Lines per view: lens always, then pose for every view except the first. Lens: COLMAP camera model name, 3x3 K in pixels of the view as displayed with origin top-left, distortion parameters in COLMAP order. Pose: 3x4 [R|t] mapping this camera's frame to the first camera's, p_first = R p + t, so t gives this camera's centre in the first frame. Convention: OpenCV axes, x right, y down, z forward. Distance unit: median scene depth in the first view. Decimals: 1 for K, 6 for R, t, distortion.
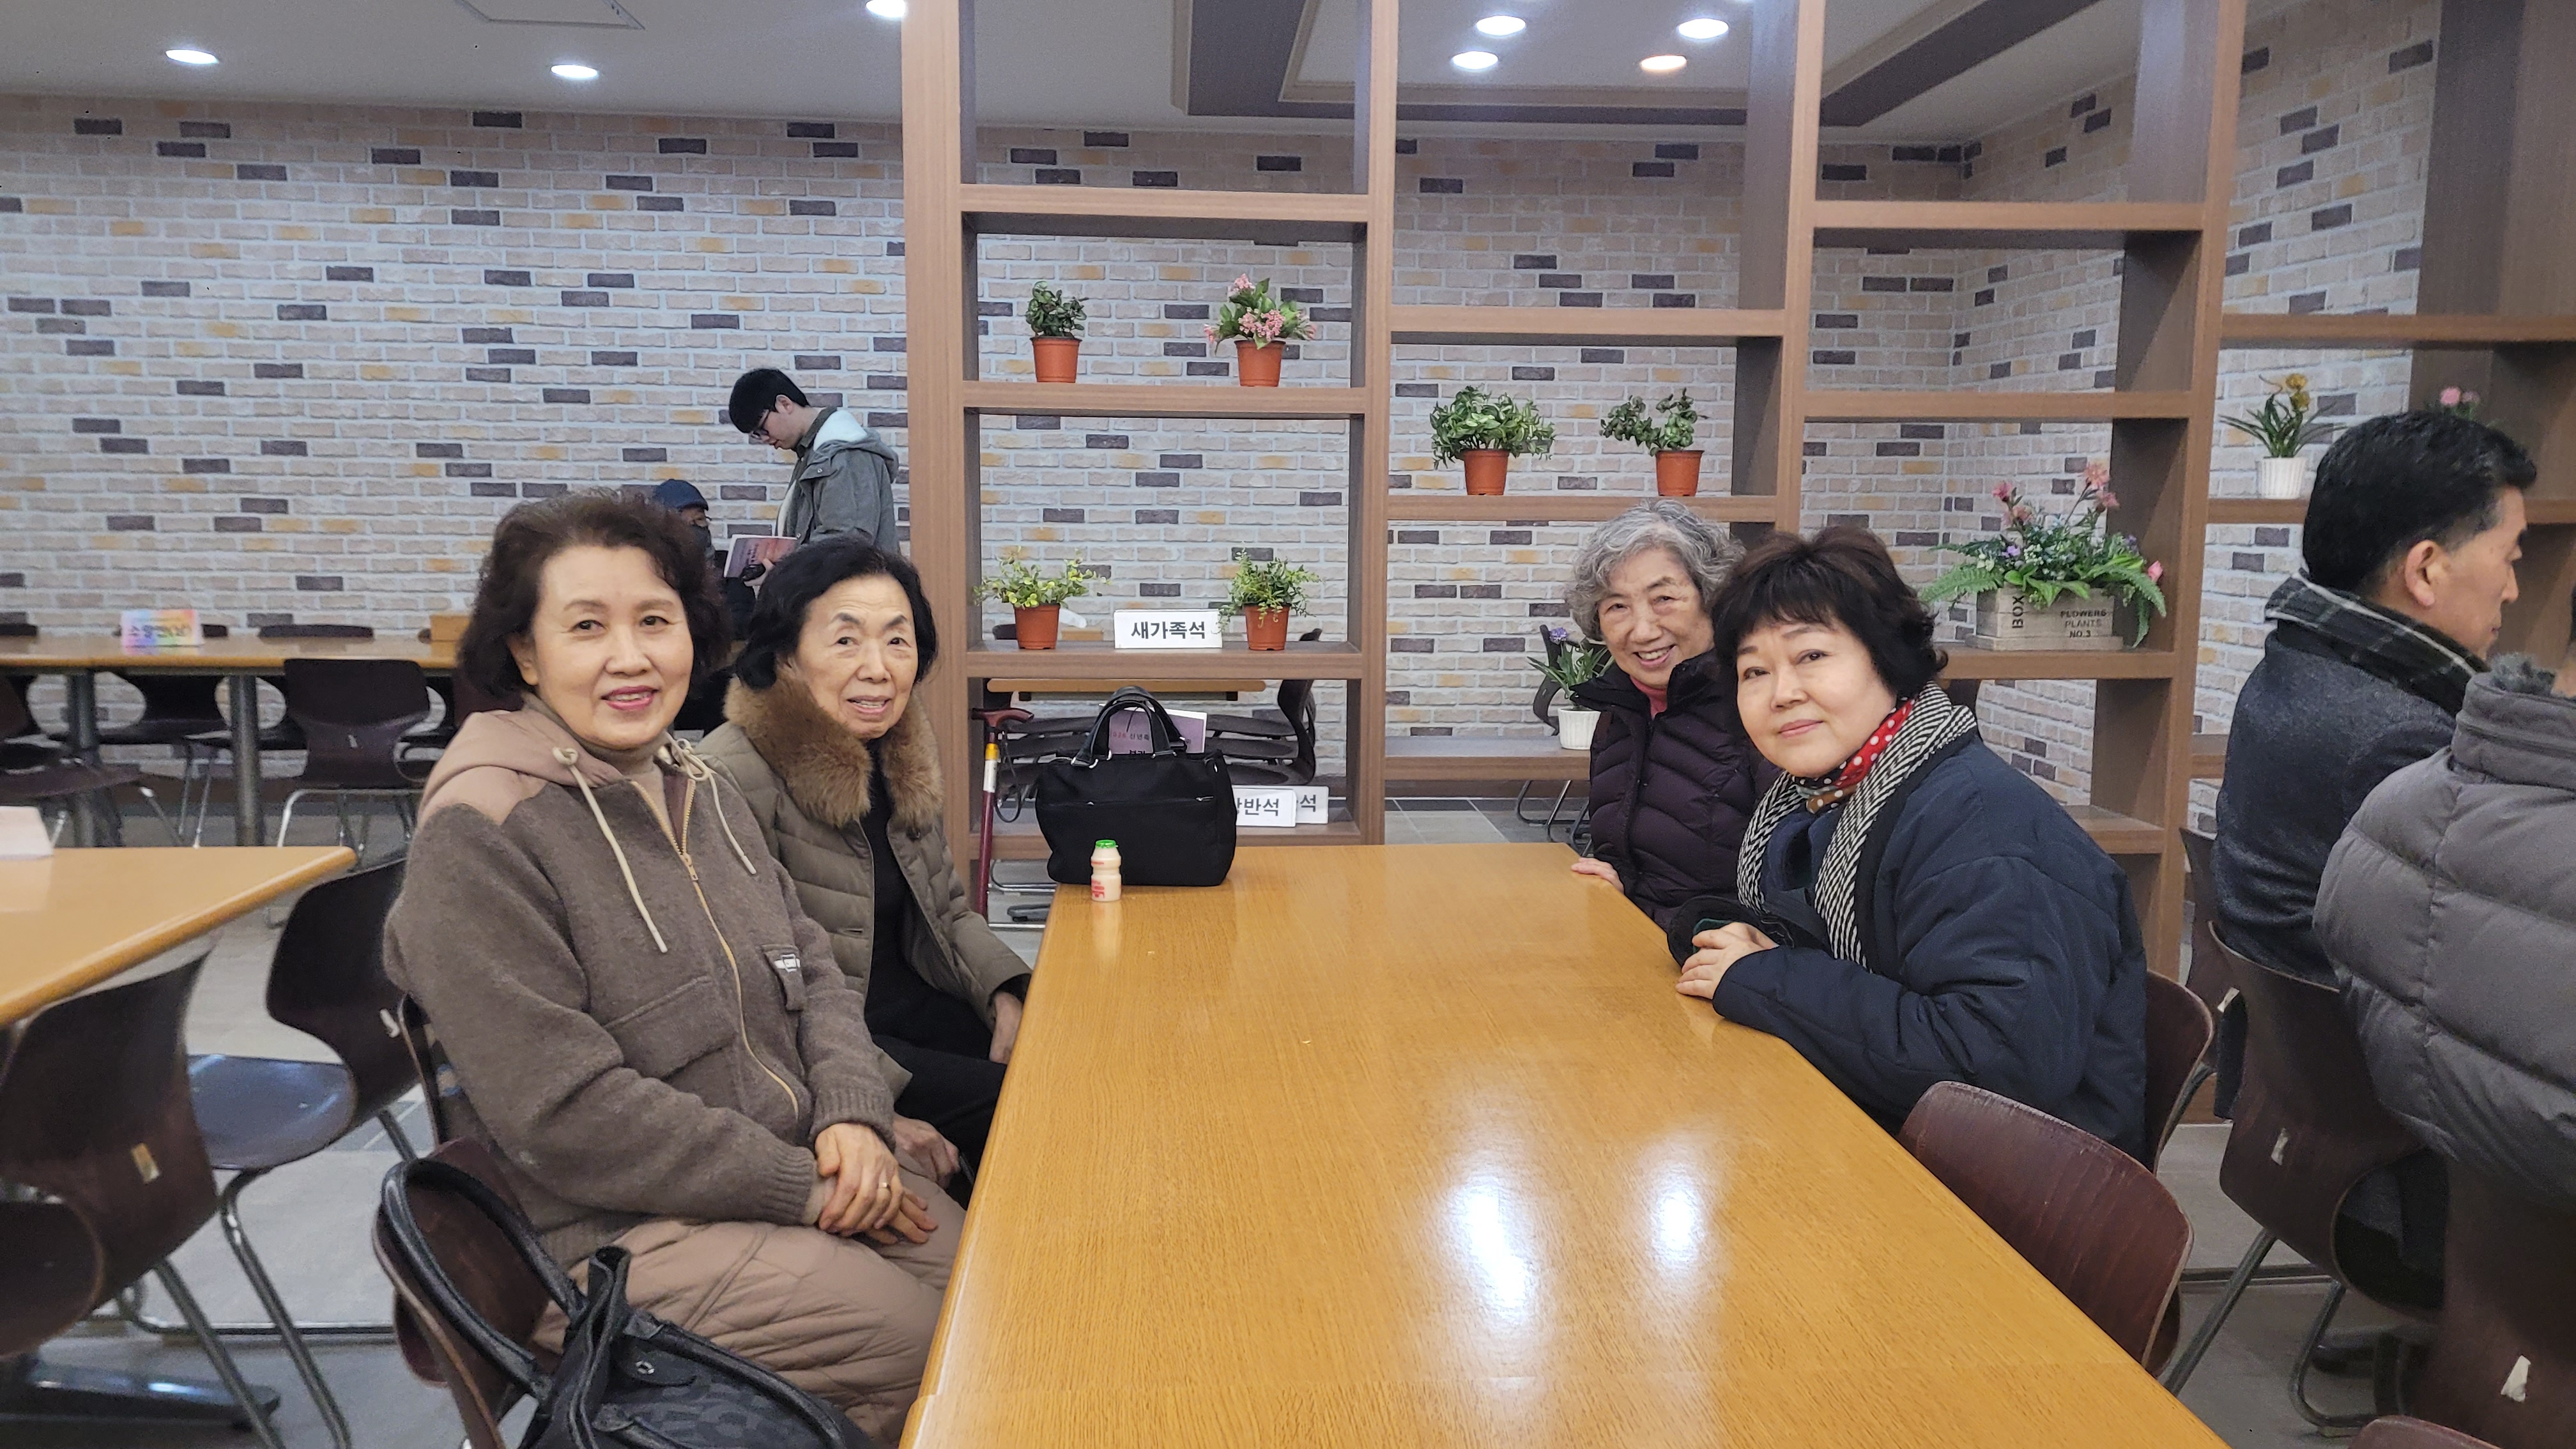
lens RADIAL K [[1955.2, 0, 1299.9], [0, 1955.2, 715.2], [0, 0, 1]] dist [0.111891, -0.101269]
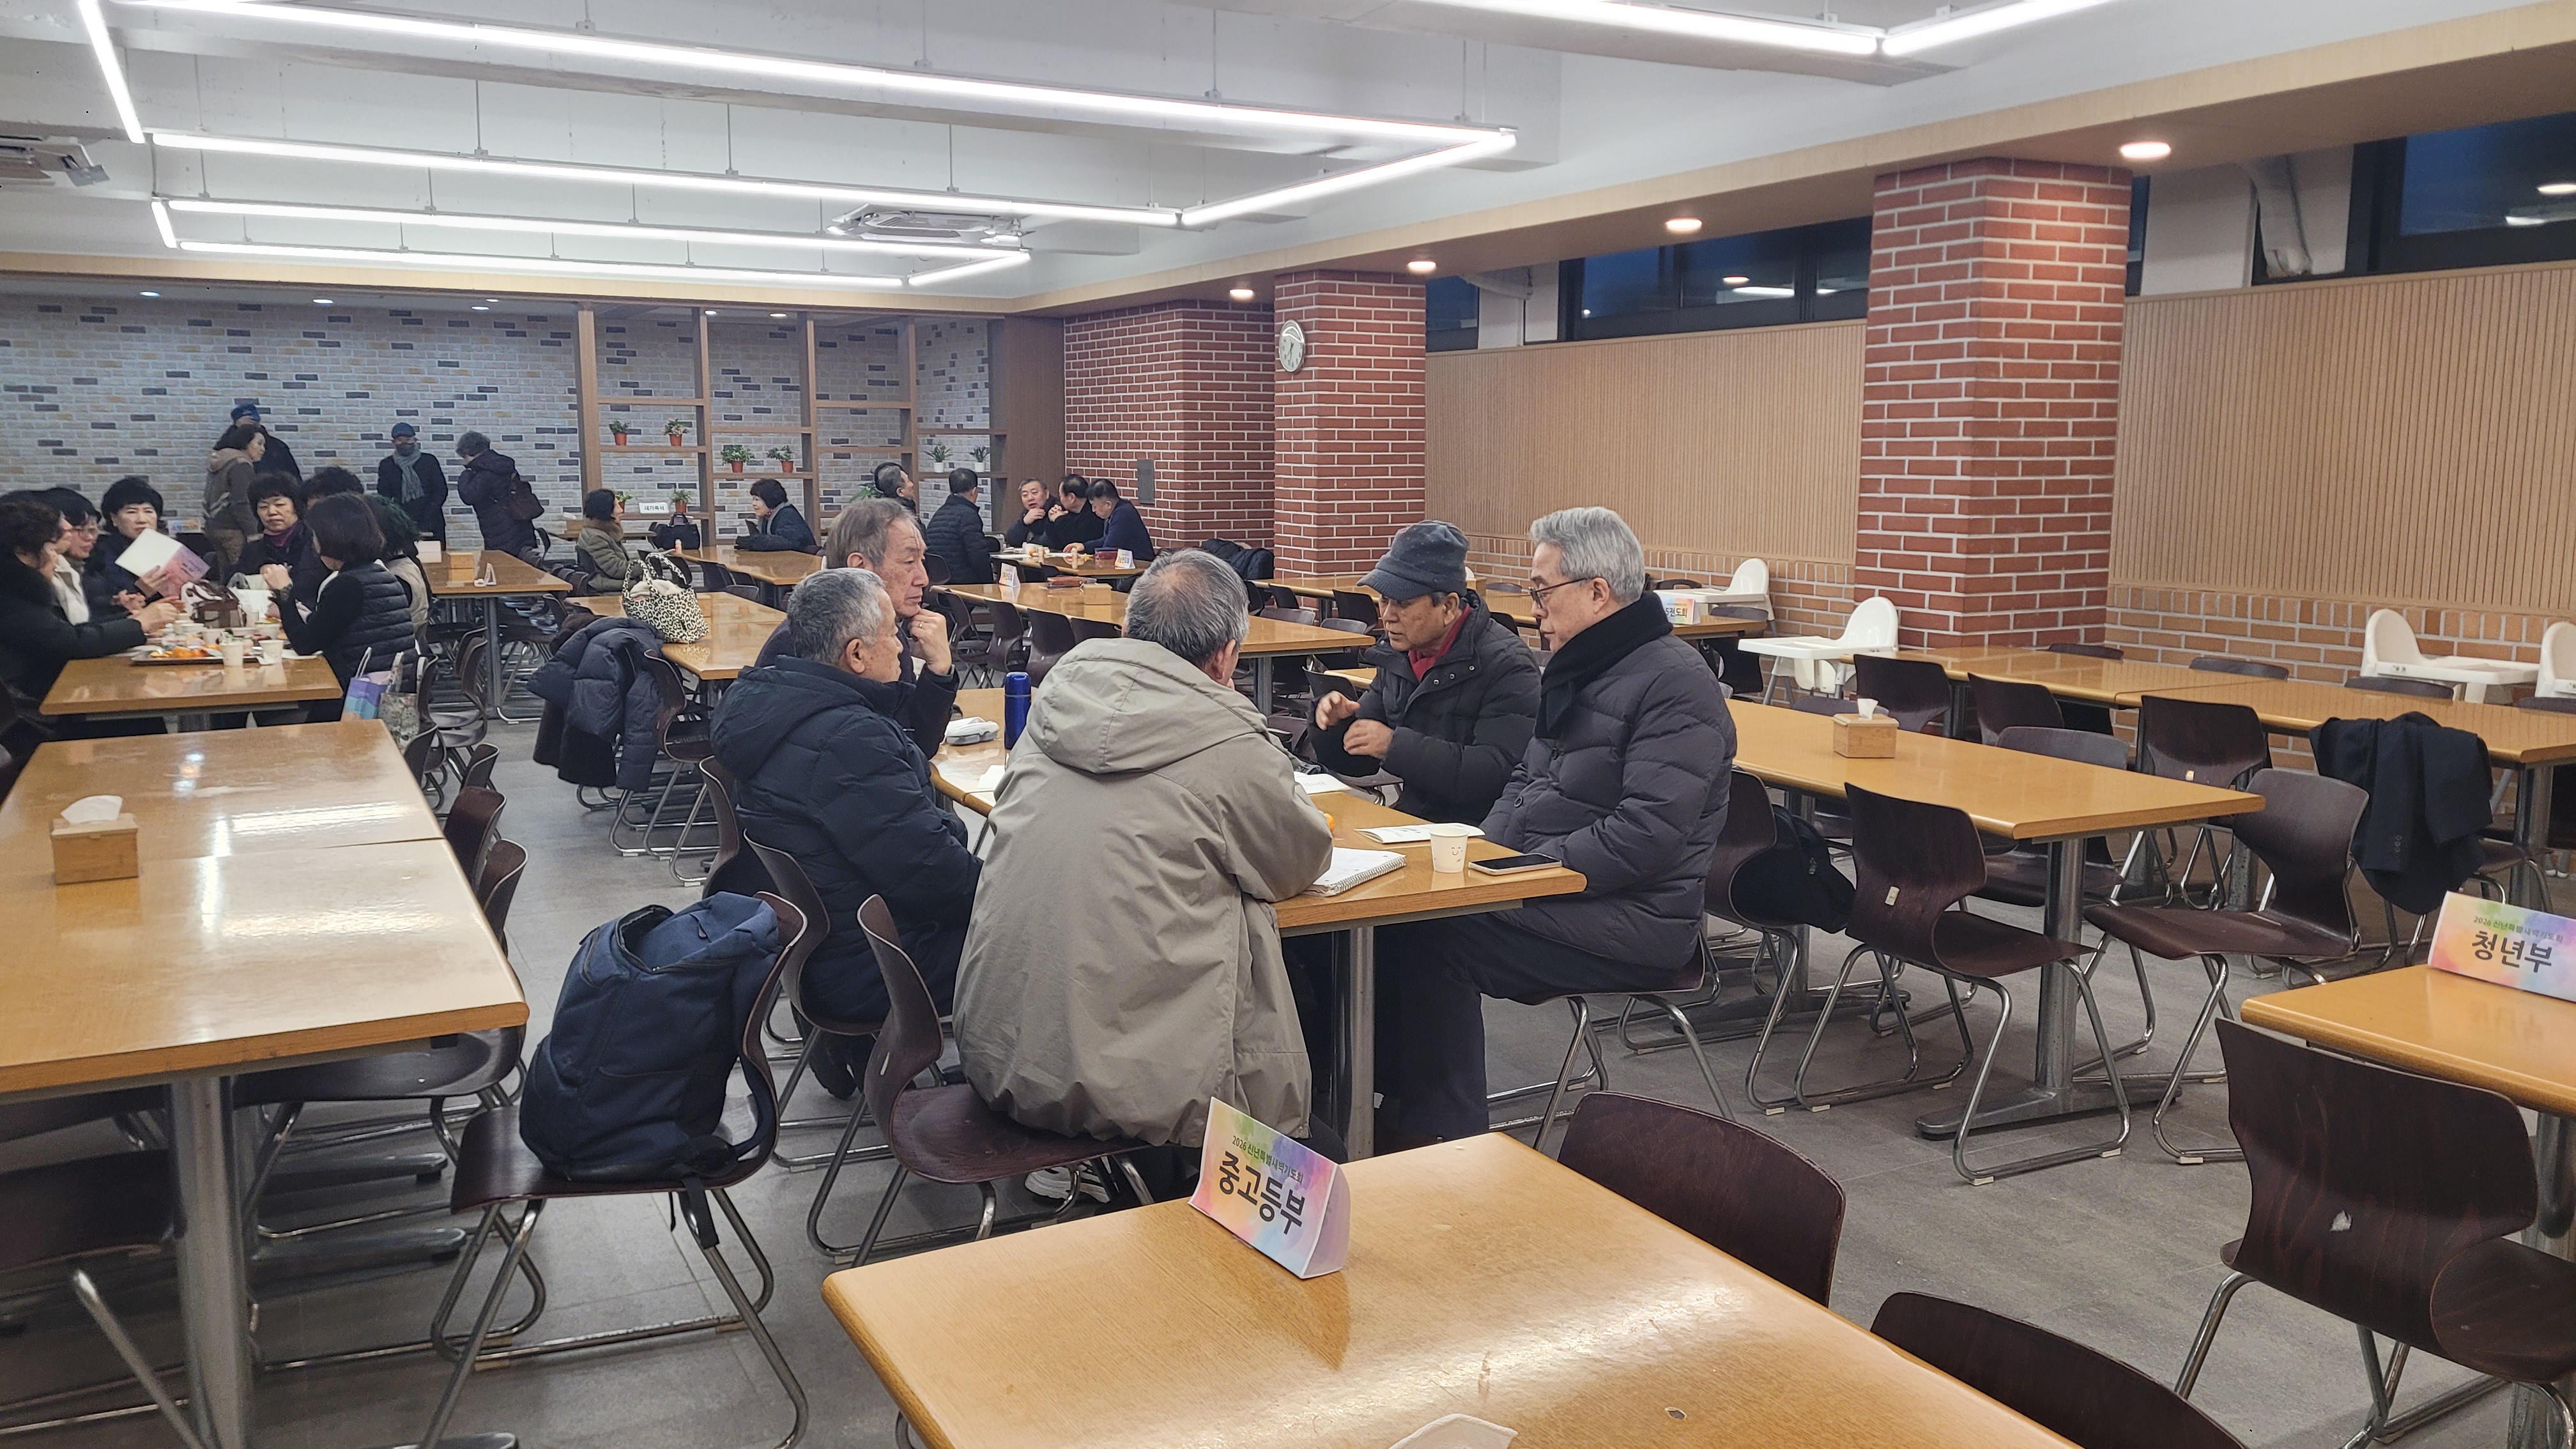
lens RADIAL K [[1955.2, 0, 1299.9], [0, 1955.2, 715.2], [0, 0, 1]] dist [0.111891, -0.101269]
pose [[0.913174, -0.063141, 0.402650, -0.255281], [0.054905, 0.997979, 0.031978, 0.157240], [-0.403855, -0.007094, 0.914795, -1.563249]]
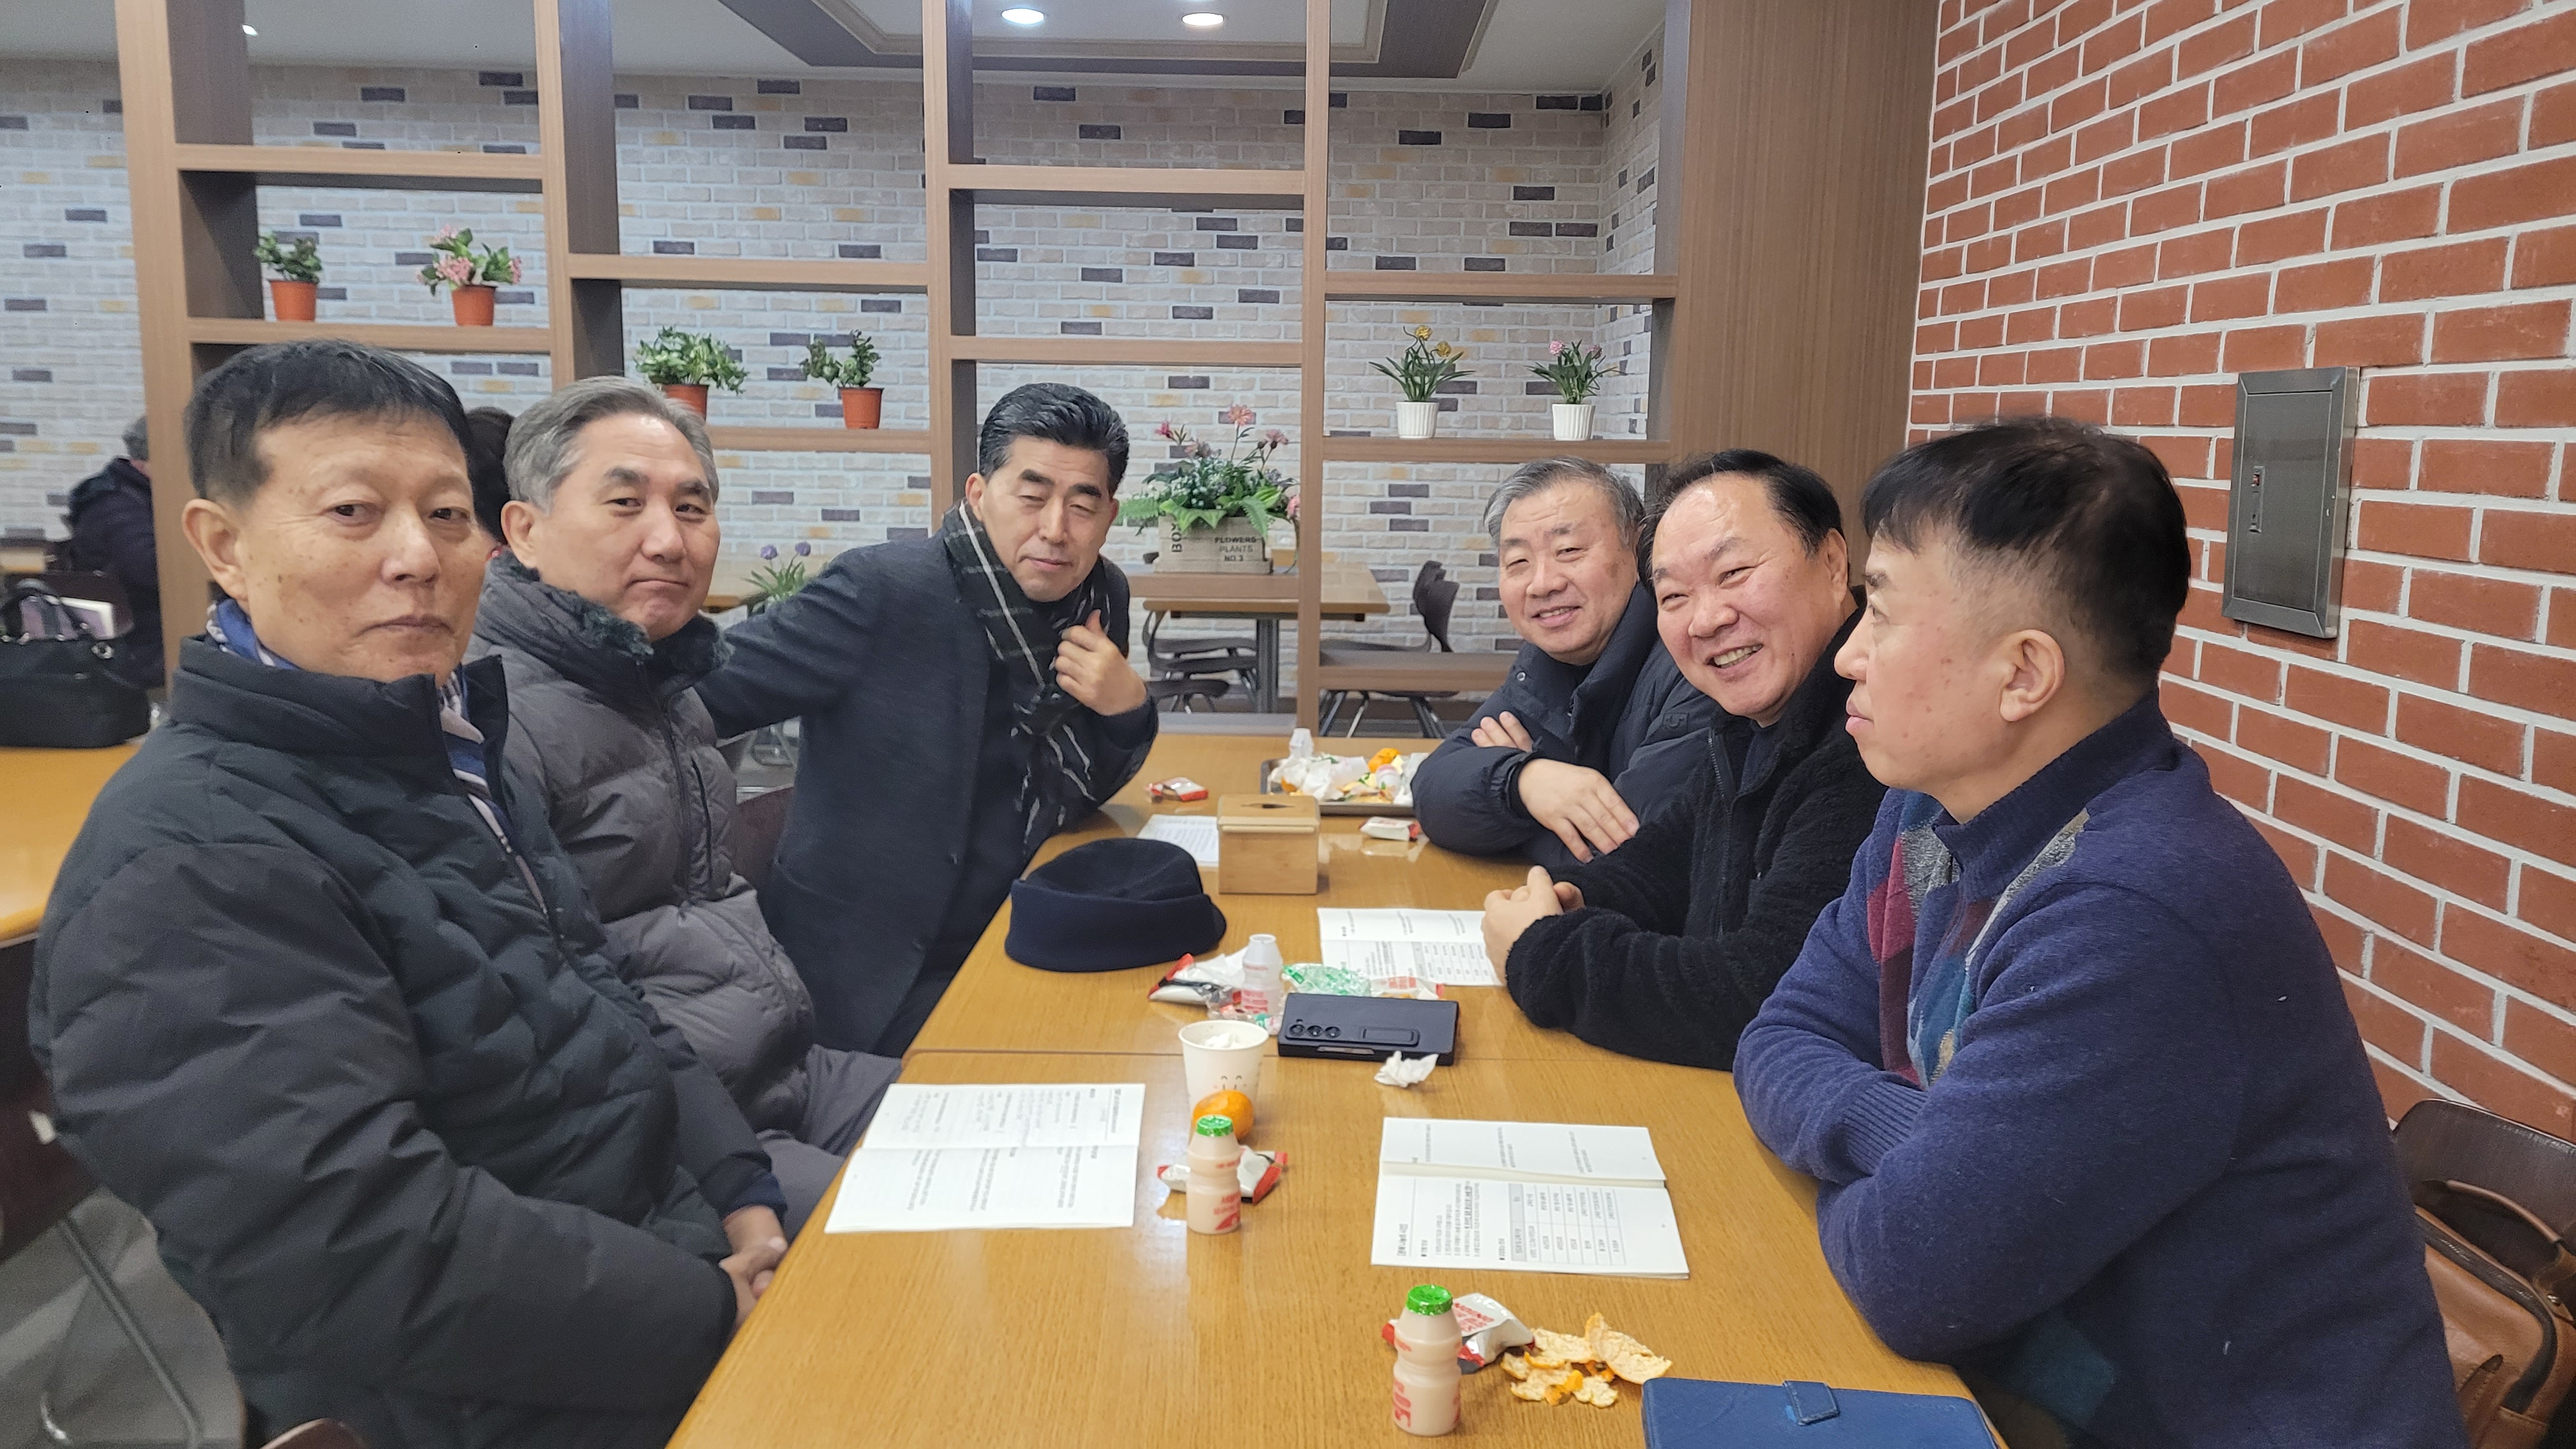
lens RADIAL K [[1955.2, 0, 1299.9], [0, 1955.2, 715.2], [0, 0, 1]] dist [0.111891, -0.101269]
pose [[0.997273, 0.016560, -0.071923, 0.267282], [-0.014161, 0.999331, 0.033728, 0.005166], [0.072433, -0.032617, 0.996840, -0.053638]]
